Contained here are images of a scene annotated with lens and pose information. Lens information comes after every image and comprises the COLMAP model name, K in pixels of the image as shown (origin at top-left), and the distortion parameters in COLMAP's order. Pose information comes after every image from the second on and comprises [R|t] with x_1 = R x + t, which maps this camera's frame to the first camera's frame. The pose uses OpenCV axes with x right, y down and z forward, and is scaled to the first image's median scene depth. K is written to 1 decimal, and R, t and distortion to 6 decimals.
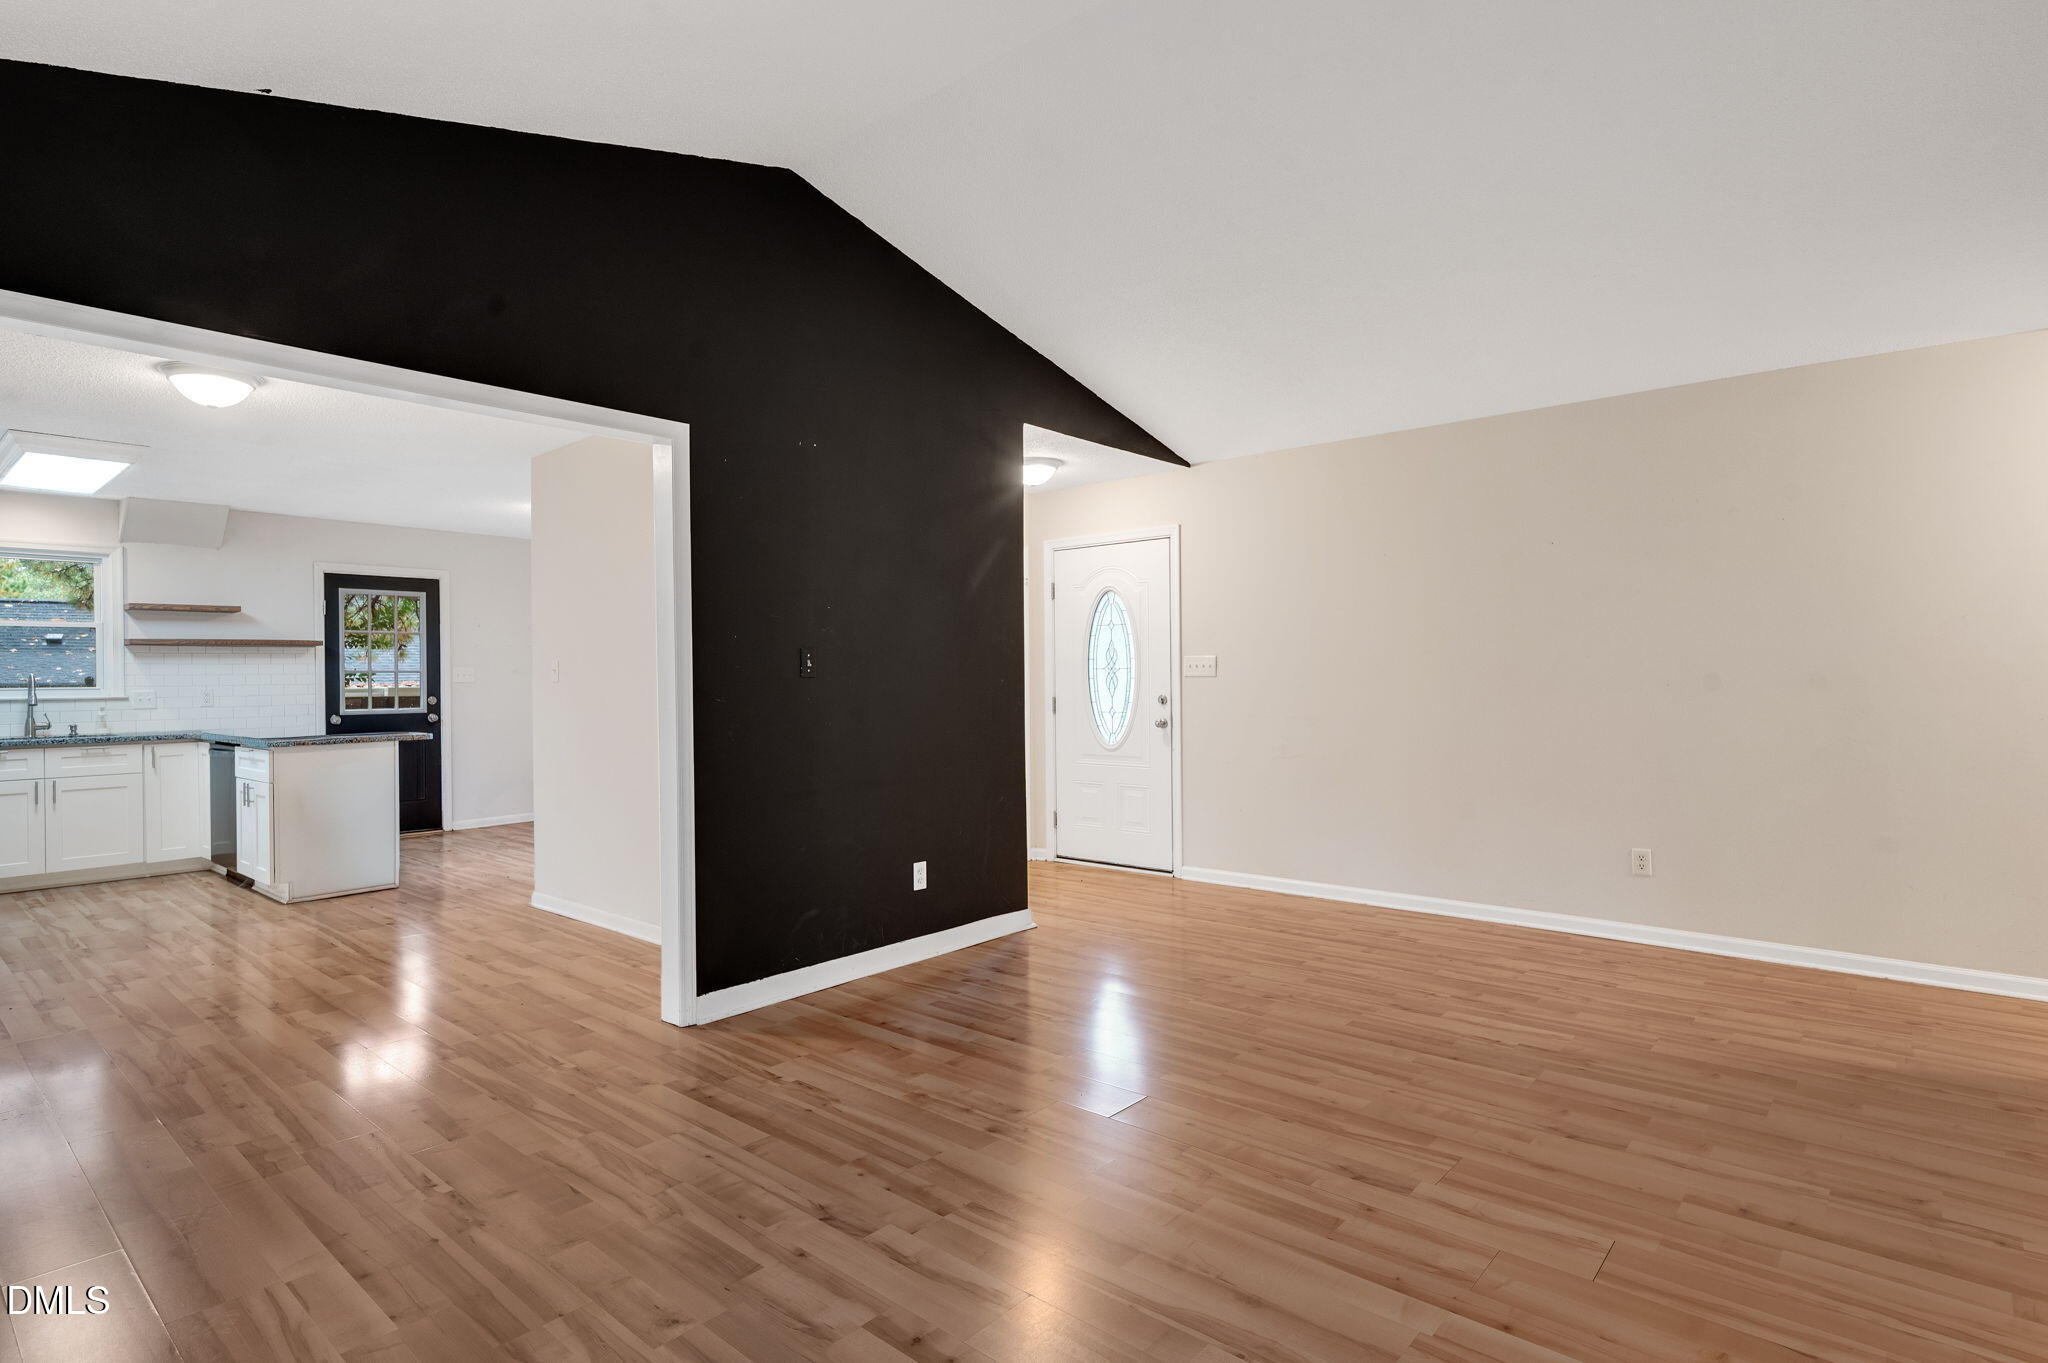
lens RADIAL K [[1045.7, 0, 1019.5], [0, 1045.7, 674.9], [0, 0, 1]] dist [-0.002365, 0.000315]
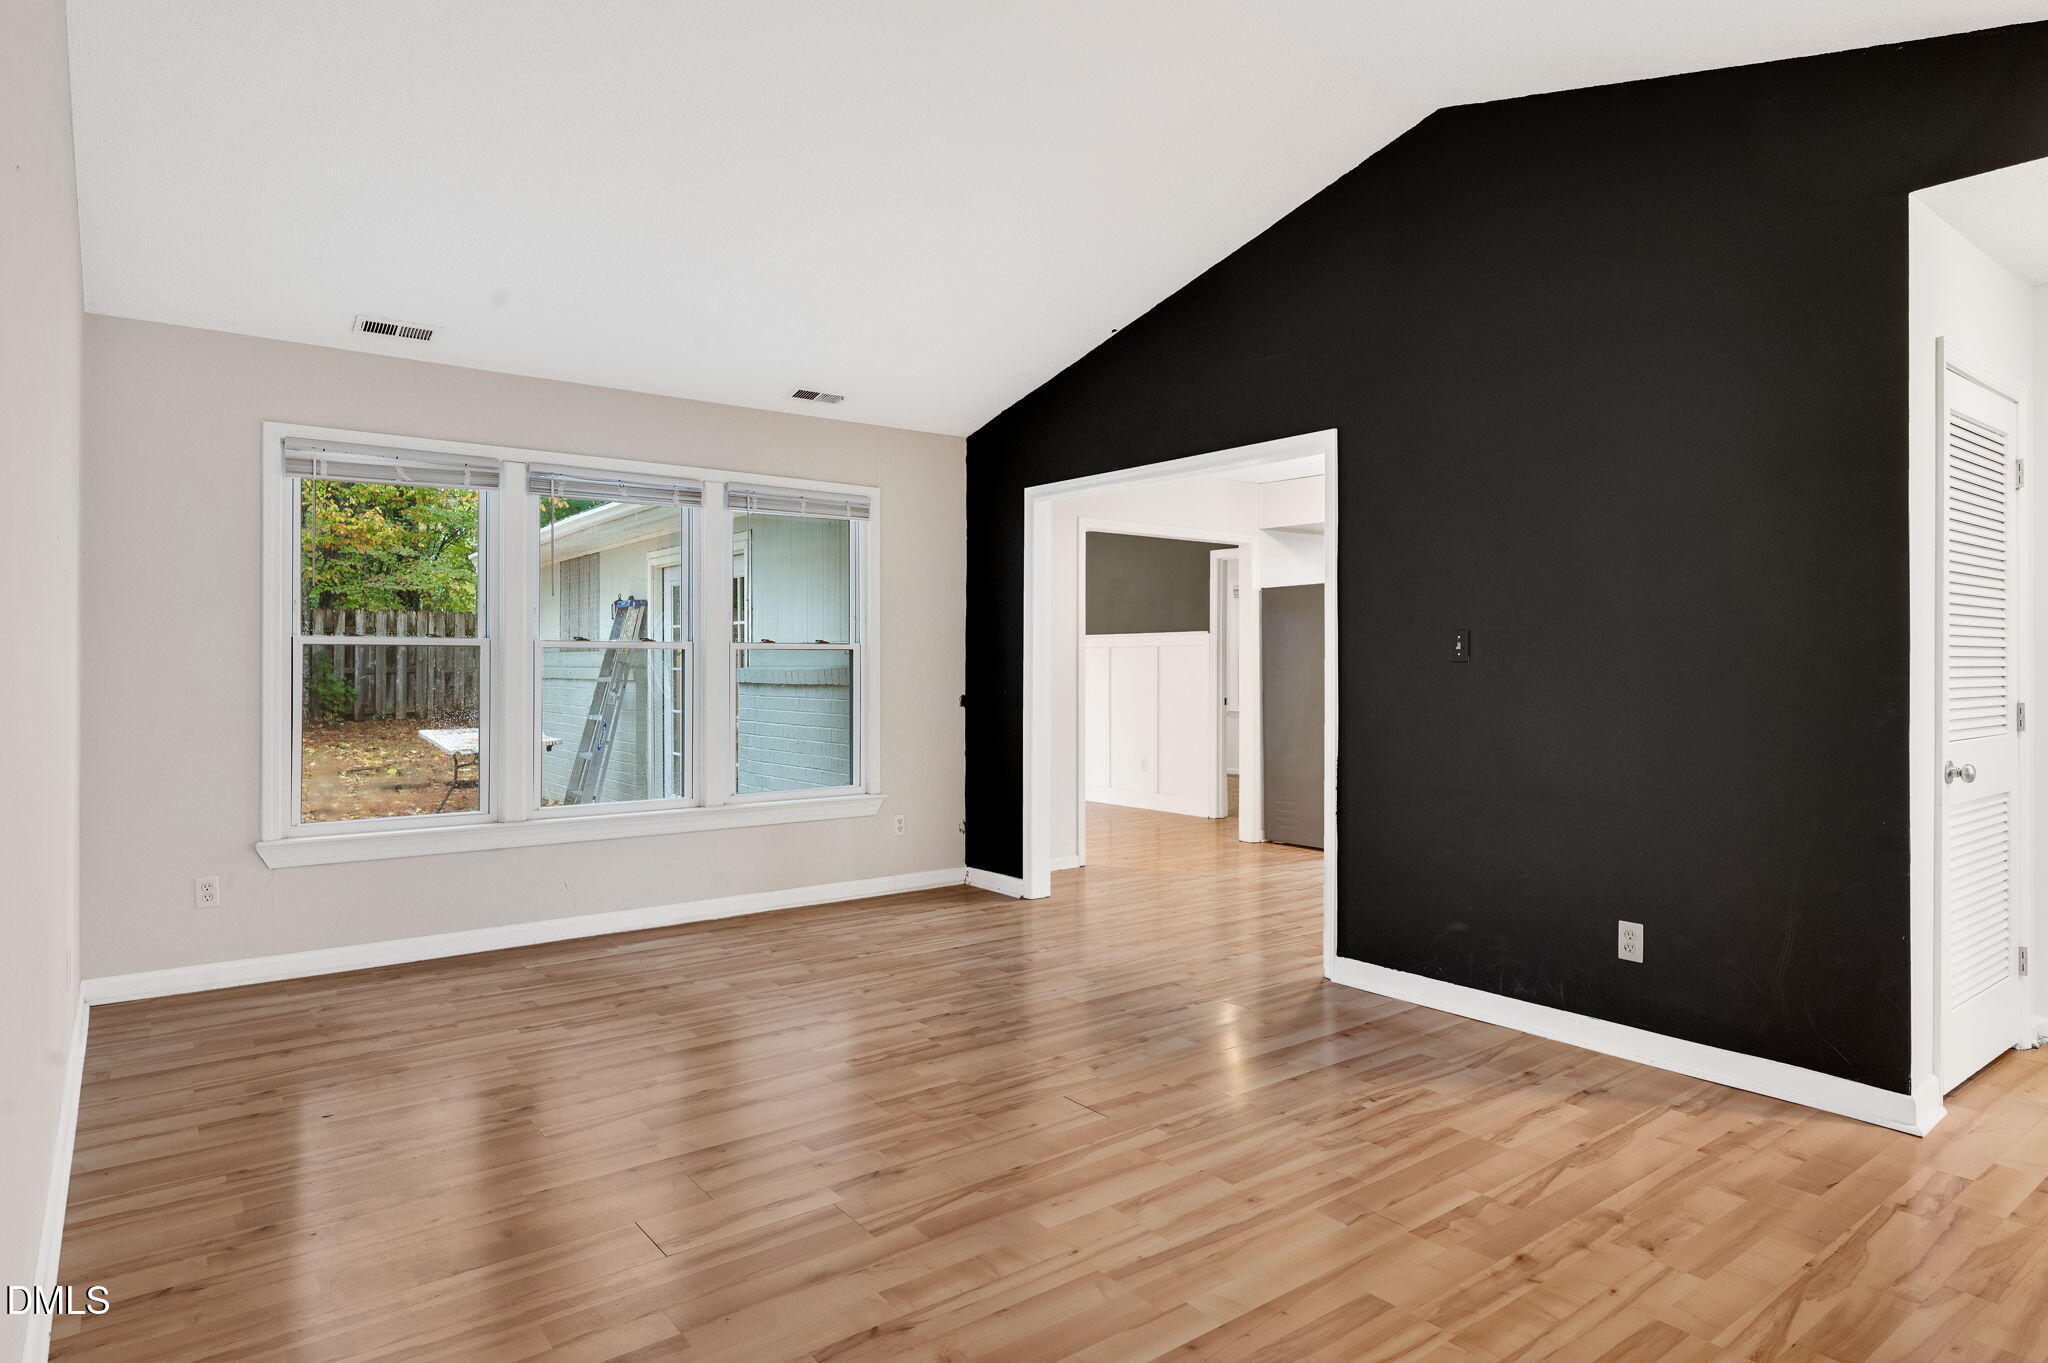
lens RADIAL K [[1136.0, 0, 1021.7], [0, 1136.0, 655.3], [0, 0, 1]] dist [-0.003420, -0.000928]
pose [[-0.182970, 0.004612, -0.983108, 0.892537], [-0.000978, 0.999988, 0.004874, -0.008702], [0.983118, 0.001853, -0.182963, 0.880339]]
